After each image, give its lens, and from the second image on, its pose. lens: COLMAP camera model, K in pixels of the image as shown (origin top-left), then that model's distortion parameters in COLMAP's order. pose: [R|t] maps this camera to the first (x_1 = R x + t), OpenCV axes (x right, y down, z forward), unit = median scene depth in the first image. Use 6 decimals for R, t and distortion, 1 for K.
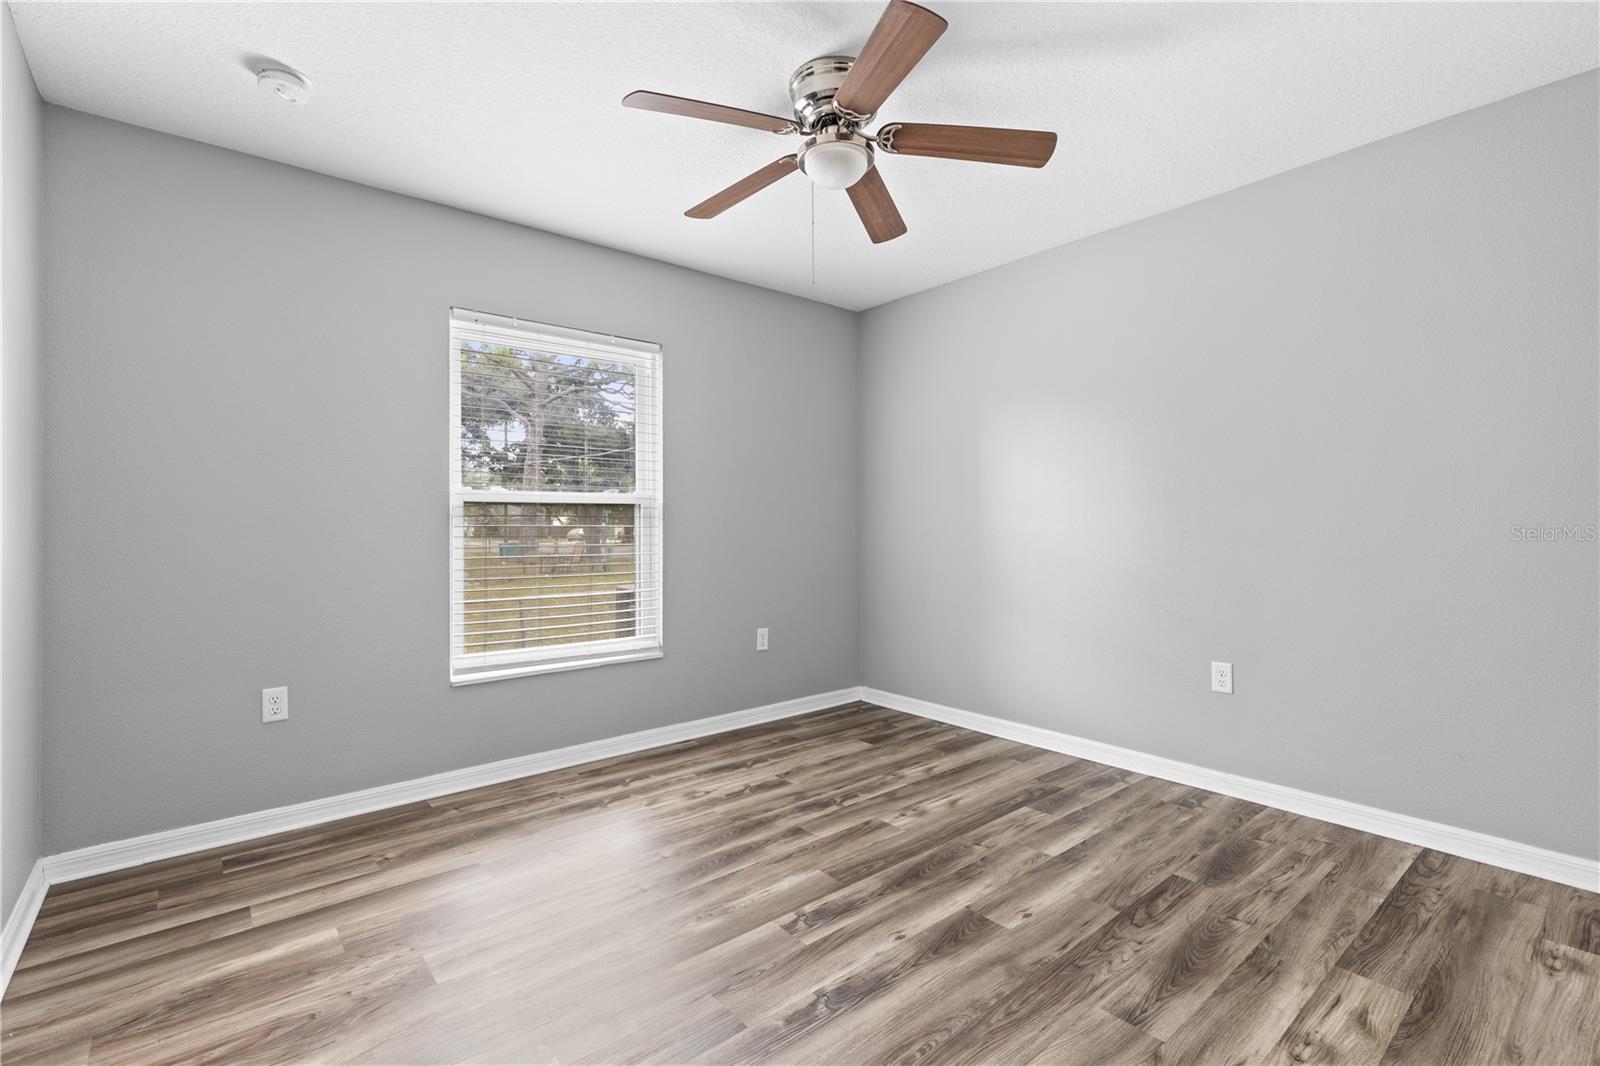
lens RADIAL K [[723.2, 0, 797.9], [0, 723.2, 531.6], [0, 0, 1]] dist [0.004984, -0.000306]
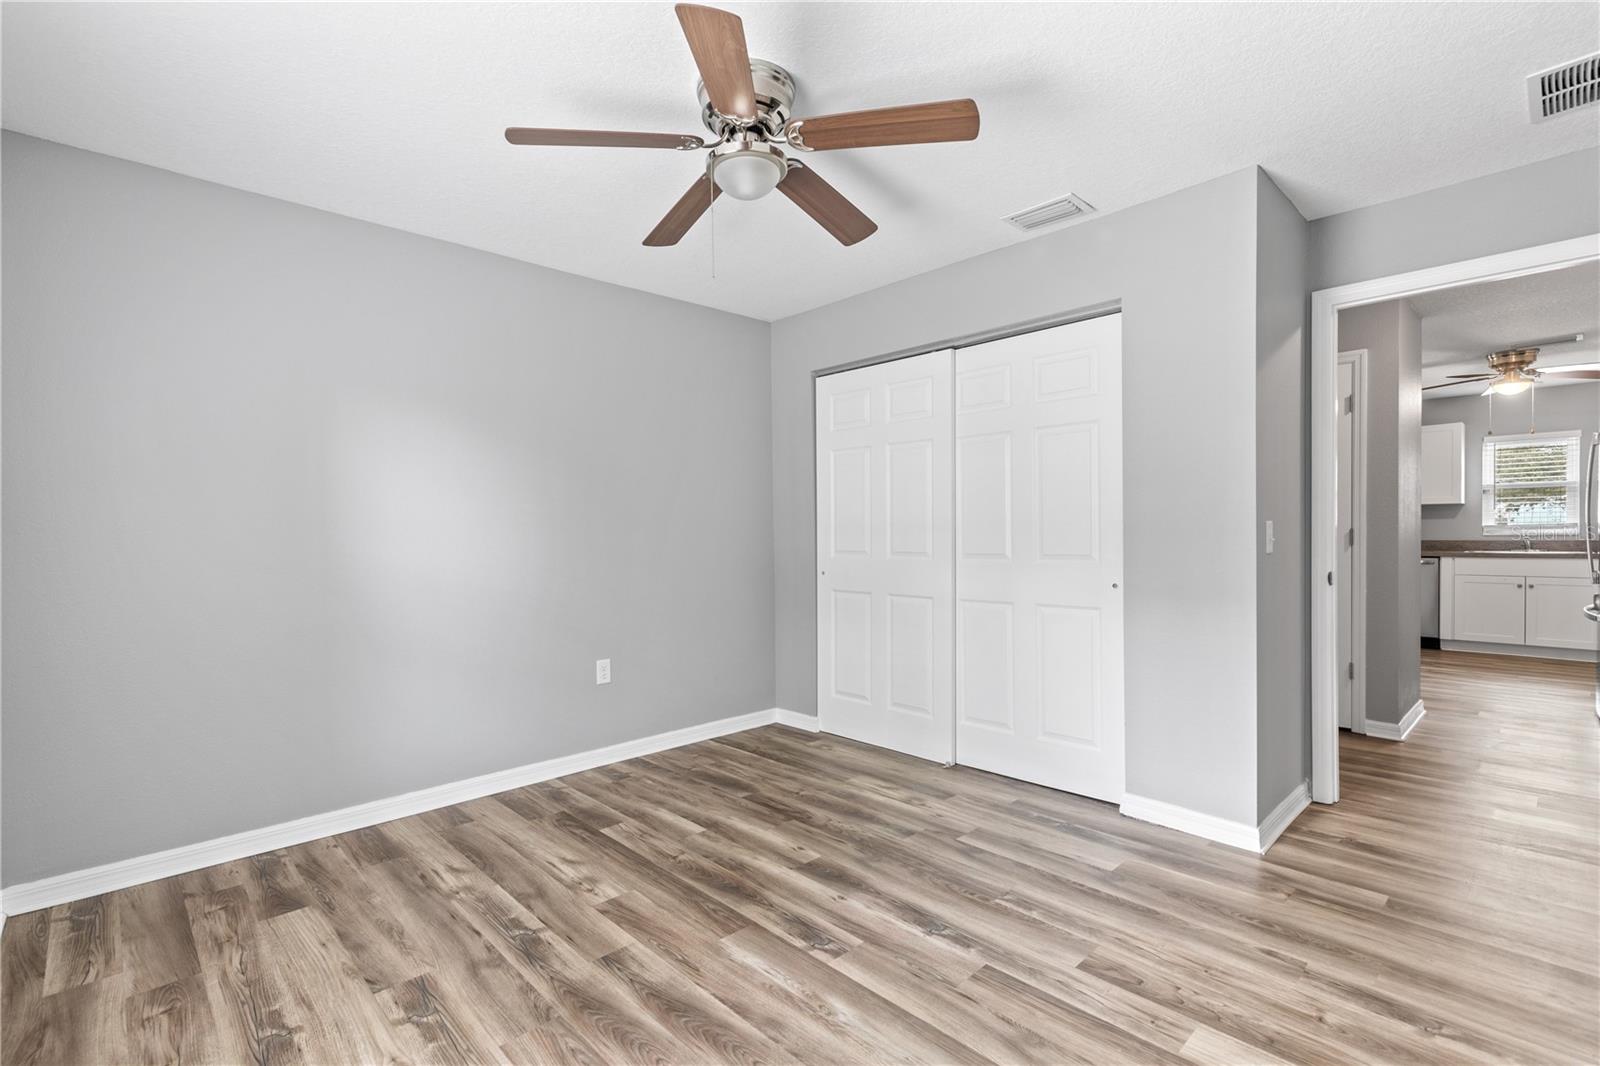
lens RADIAL K [[723.2, 0, 797.9], [0, 723.2, 531.6], [0, 0, 1]] dist [0.004984, -0.000306]
pose [[-0.062386, 0.006063, 0.998034, -0.879806], [0.020005, 0.999788, -0.004823, -0.036344], [-0.997852, 0.019664, -0.062494, 0.944755]]
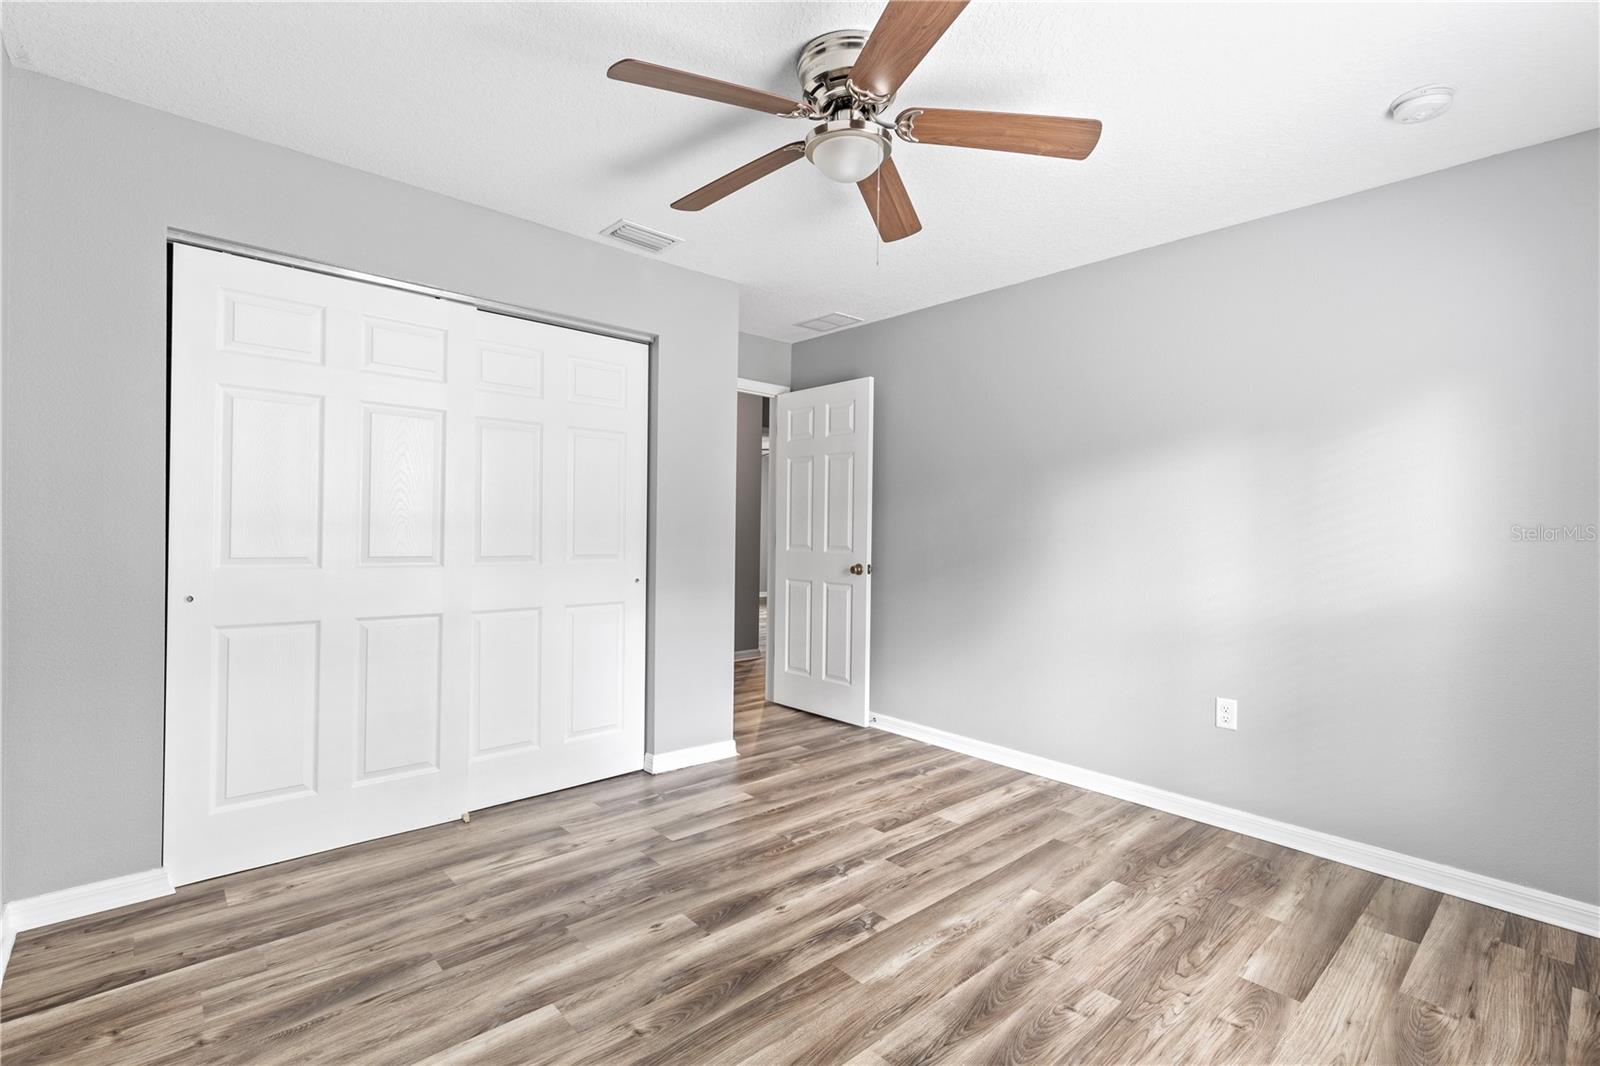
lens RADIAL K [[742.6, 0, 780.7], [0, 742.6, 532.2], [0, 0, 1]] dist [0.003025, 0.000111]
pose [[-0.999750, -0.010528, -0.019704, 0.142286], [-0.010859, 0.999800, 0.016771, -0.056584], [0.019523, 0.016981, -0.999665, 1.822536]]
